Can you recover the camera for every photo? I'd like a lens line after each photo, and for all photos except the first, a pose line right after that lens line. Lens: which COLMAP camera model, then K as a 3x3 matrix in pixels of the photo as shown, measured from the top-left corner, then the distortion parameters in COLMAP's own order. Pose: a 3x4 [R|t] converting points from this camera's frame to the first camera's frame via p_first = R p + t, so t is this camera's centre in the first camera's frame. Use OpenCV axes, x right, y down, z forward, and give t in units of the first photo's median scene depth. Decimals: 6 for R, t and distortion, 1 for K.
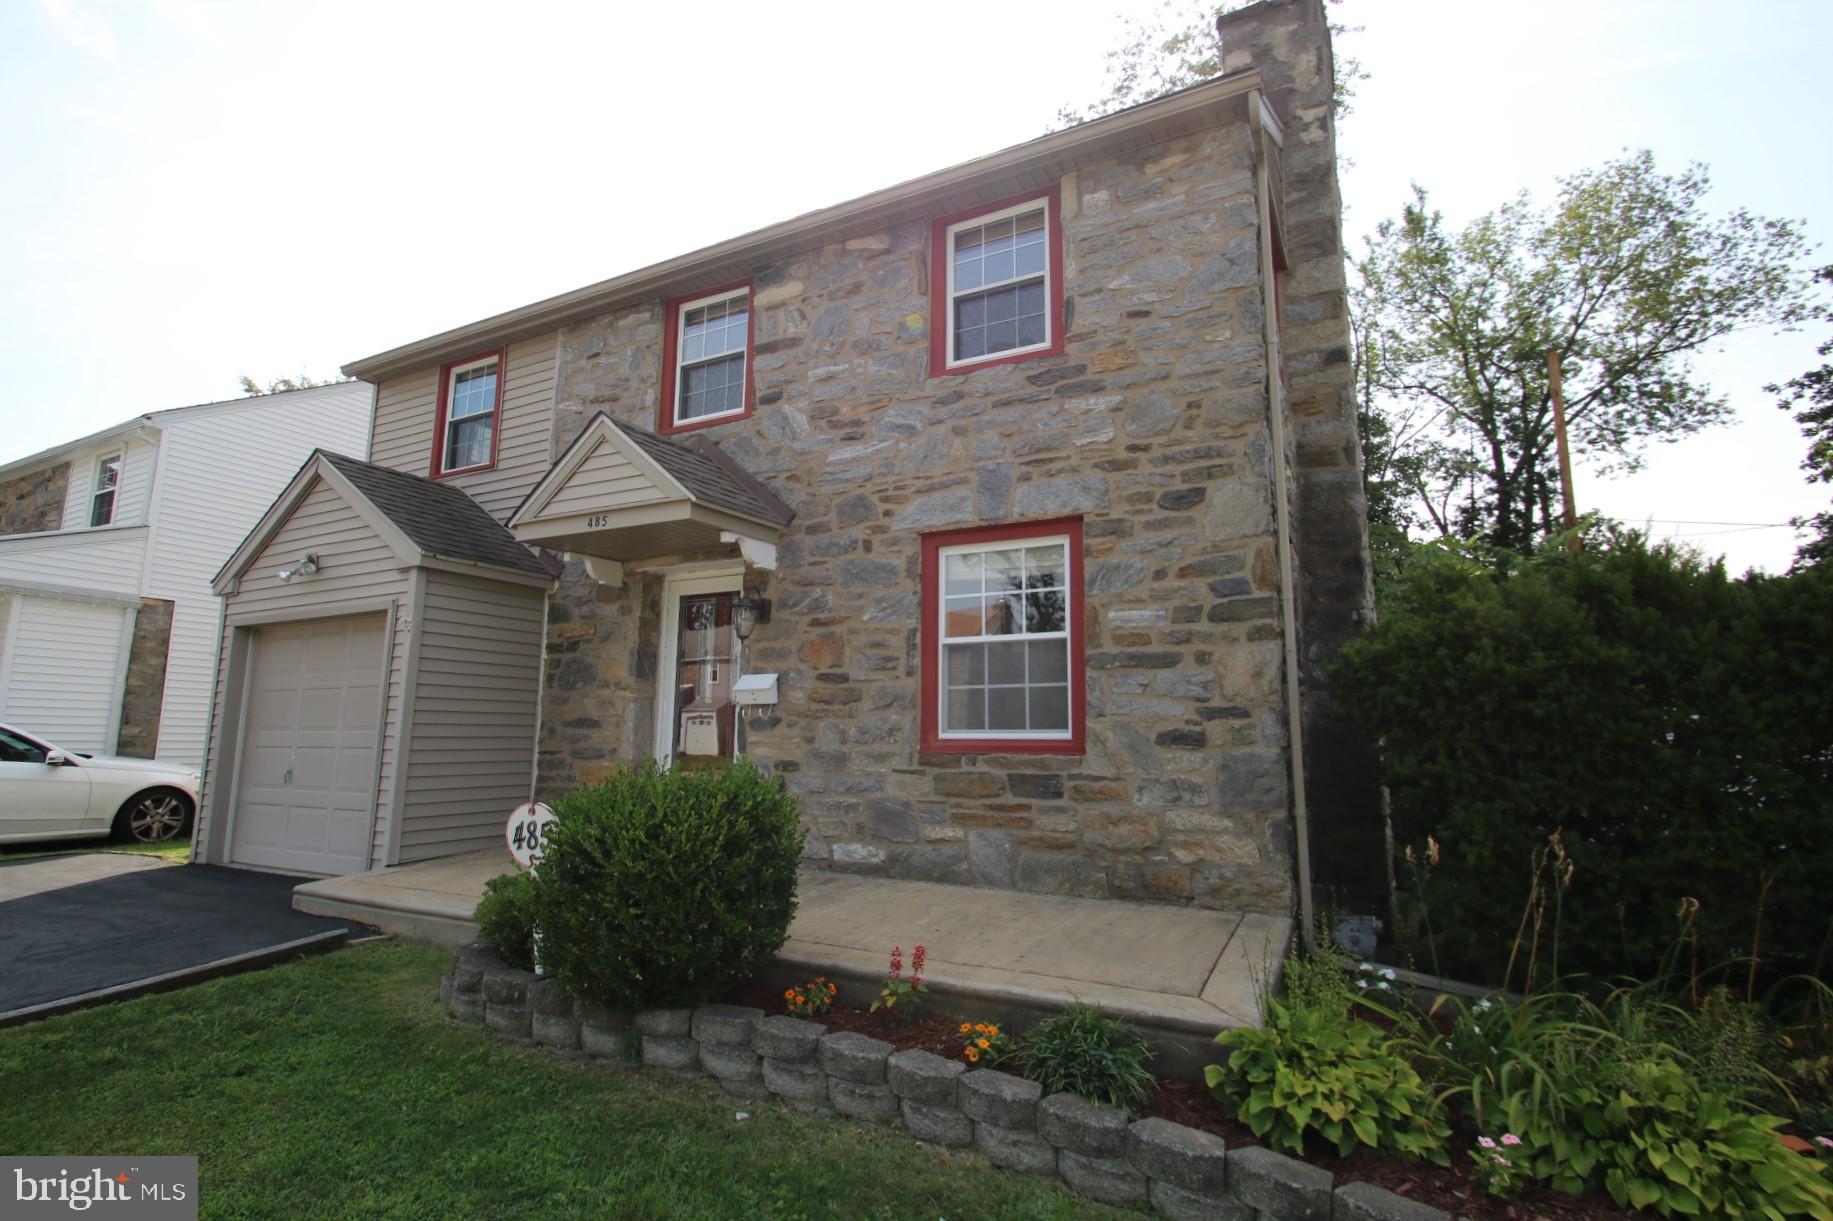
lens RADIAL K [[855.6, 0, 888.9], [0, 855.6, 596.0], [0, 0, 1]] dist [0.004274, -0.009059]
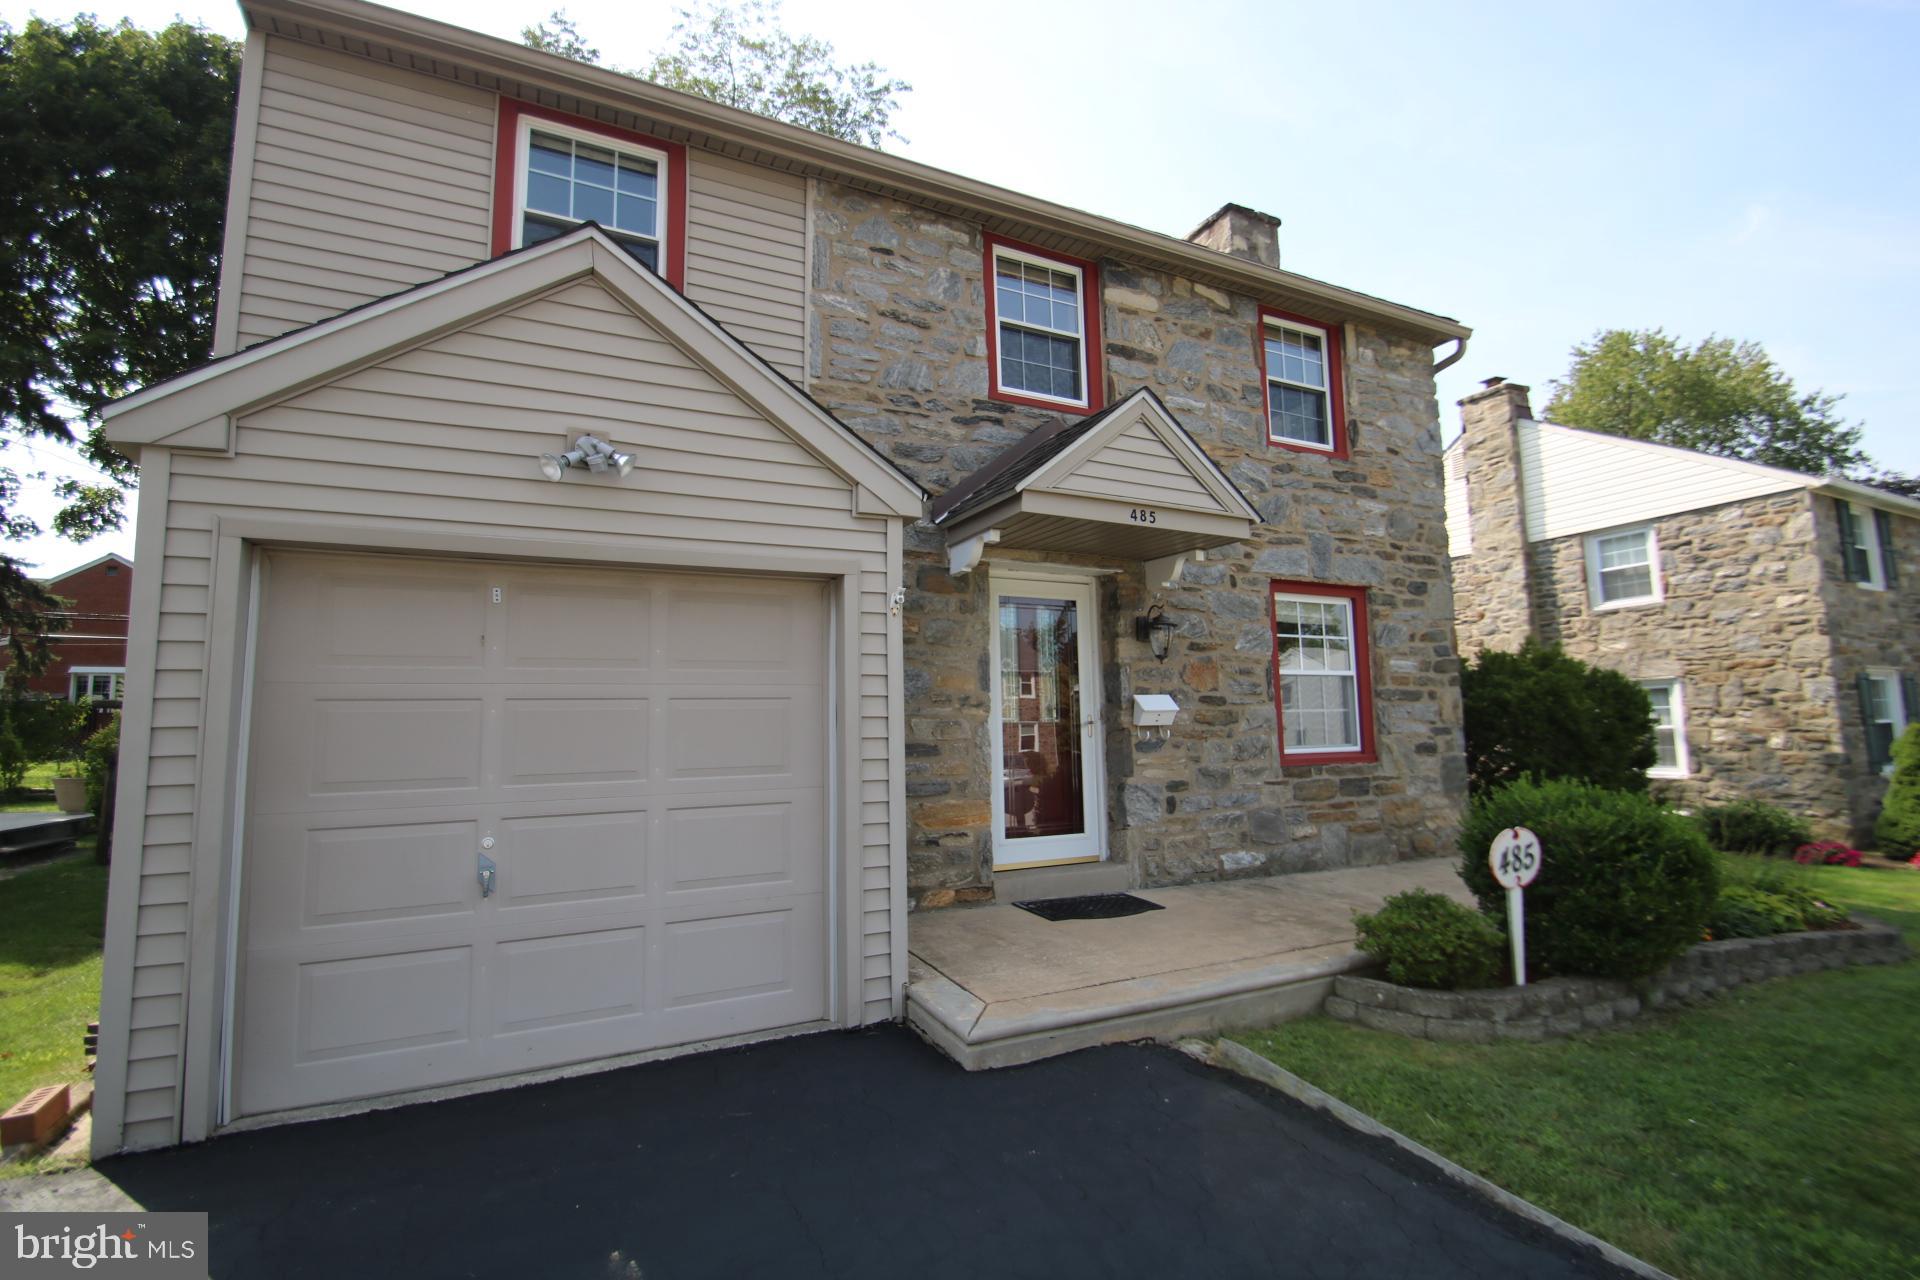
lens RADIAL K [[888.8, 0, 930.6], [0, 888.8, 622.7], [0, 0, 1]] dist [-0.000282, -0.001715]
pose [[0.588989, 0.083223, 0.803844, -1.203508], [-0.110880, 0.993598, -0.021625, 0.063964], [-0.800498, -0.076394, 0.594447, 0.650151]]
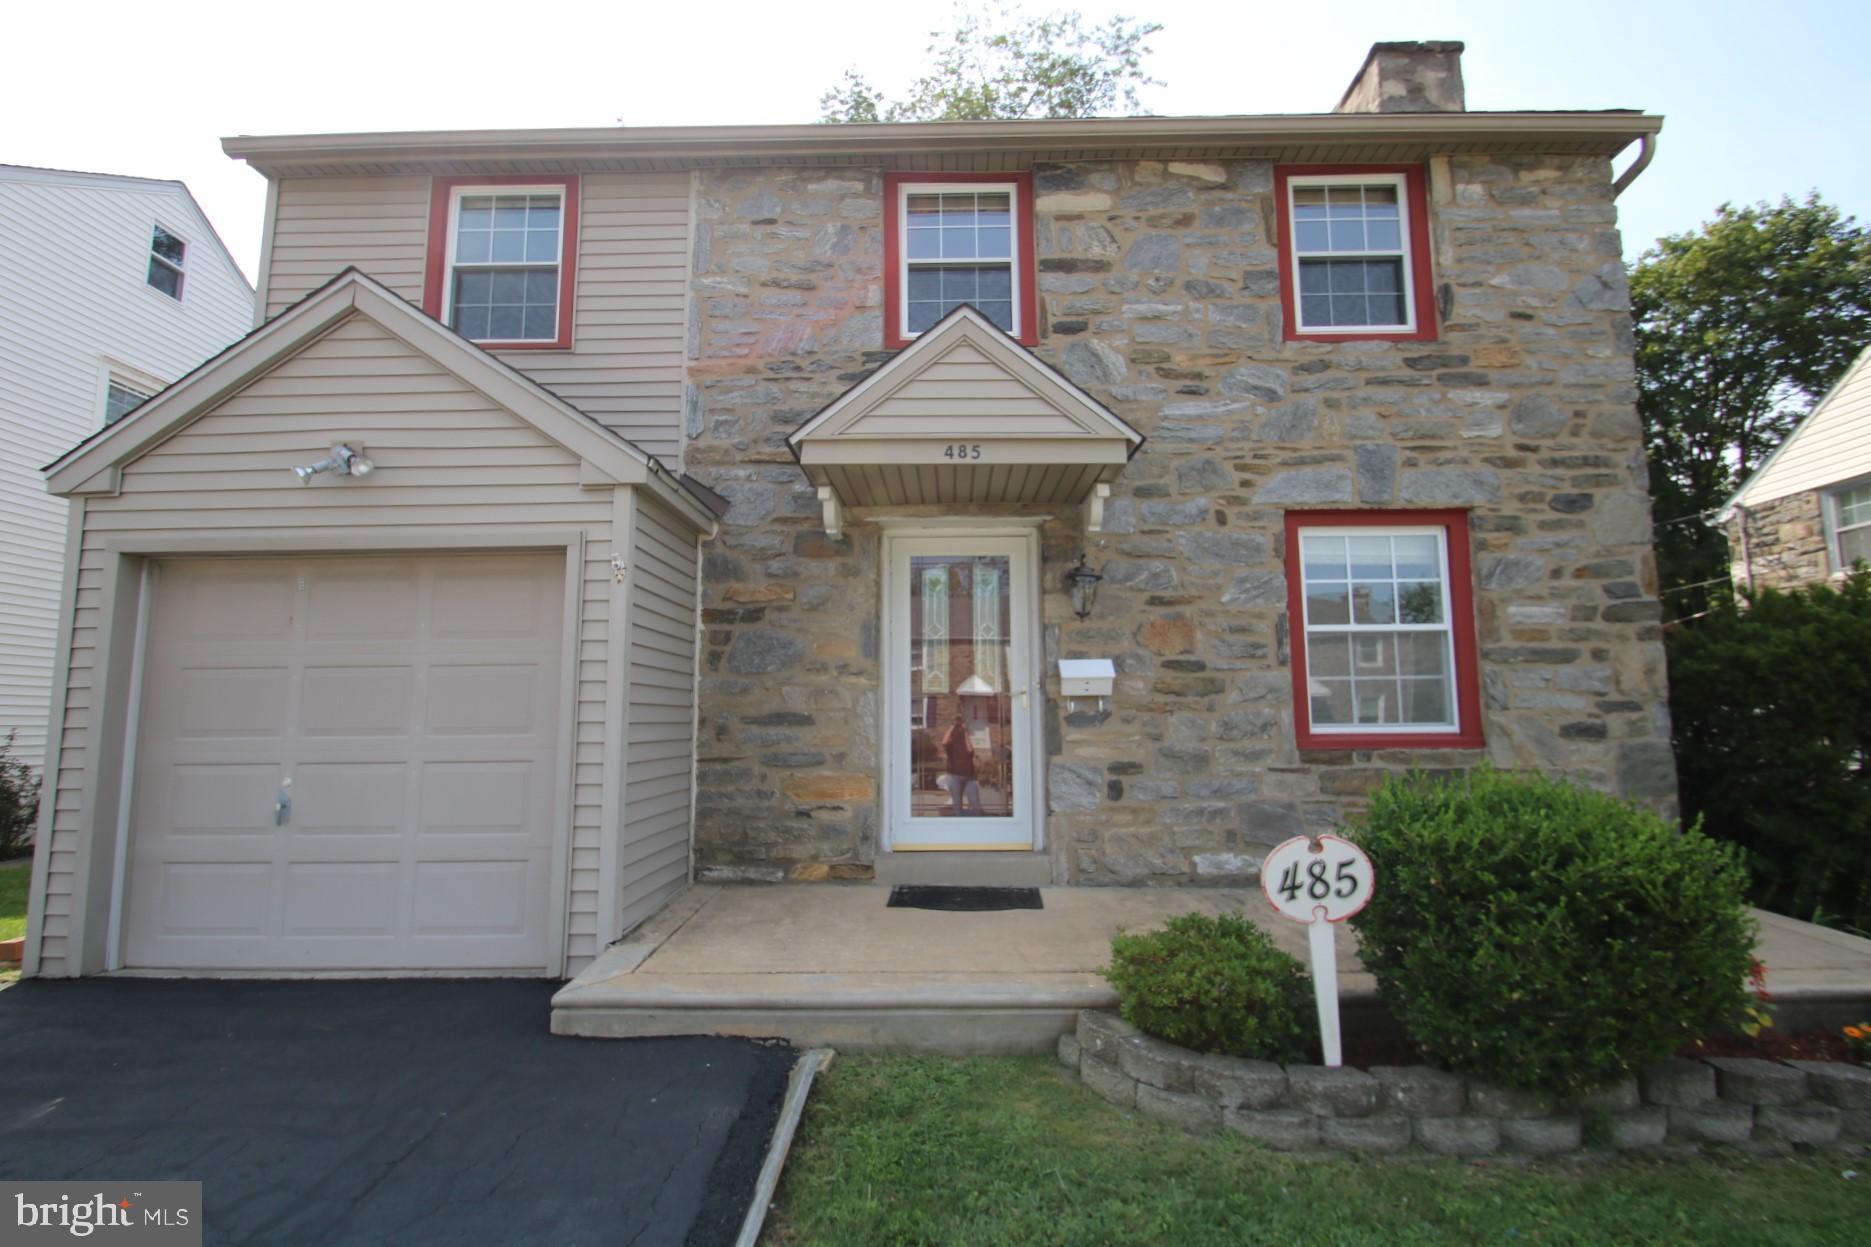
lens RADIAL K [[873.4, 0, 909.4], [0, 873.4, 608.6], [0, 0, 1]] dist [0.004274, -0.009059]
pose [[0.895248, 0.046115, 0.443175, -0.732004], [-0.061434, 0.997905, 0.020263, 0.037965], [-0.441313, -0.045366, 0.896206, 0.340305]]
